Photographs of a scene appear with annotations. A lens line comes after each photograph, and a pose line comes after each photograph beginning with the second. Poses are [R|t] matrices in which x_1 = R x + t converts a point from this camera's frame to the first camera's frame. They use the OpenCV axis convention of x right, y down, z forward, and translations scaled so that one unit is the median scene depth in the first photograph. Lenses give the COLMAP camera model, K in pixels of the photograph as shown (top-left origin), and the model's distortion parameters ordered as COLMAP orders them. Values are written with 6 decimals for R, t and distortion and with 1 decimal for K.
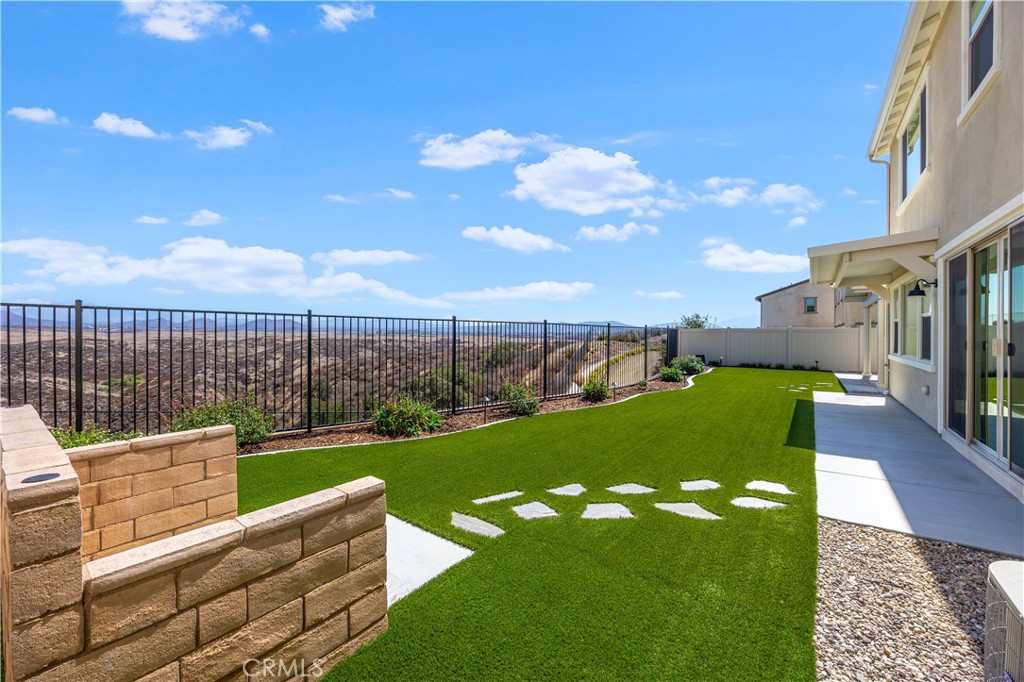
lens RADIAL K [[393.8, 0, 515.3], [0, 393.8, 339.4], [0, 0, 1]] dist [-0.001337, -0.000584]
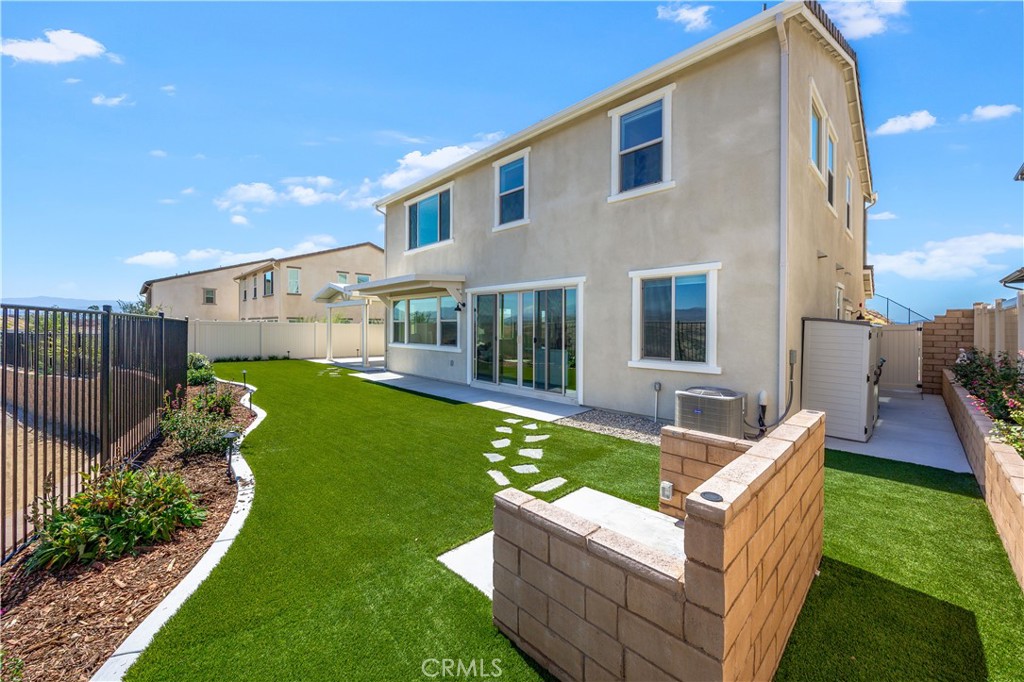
lens RADIAL K [[393.8, 0, 515.3], [0, 393.8, 339.4], [0, 0, 1]] dist [-0.001337, -0.000584]
pose [[0.147620, -0.033670, 0.988471, -0.780625], [0.004553, 0.999433, 0.033363, -0.042091], [-0.989034, -0.000424, 0.147689, 0.491726]]
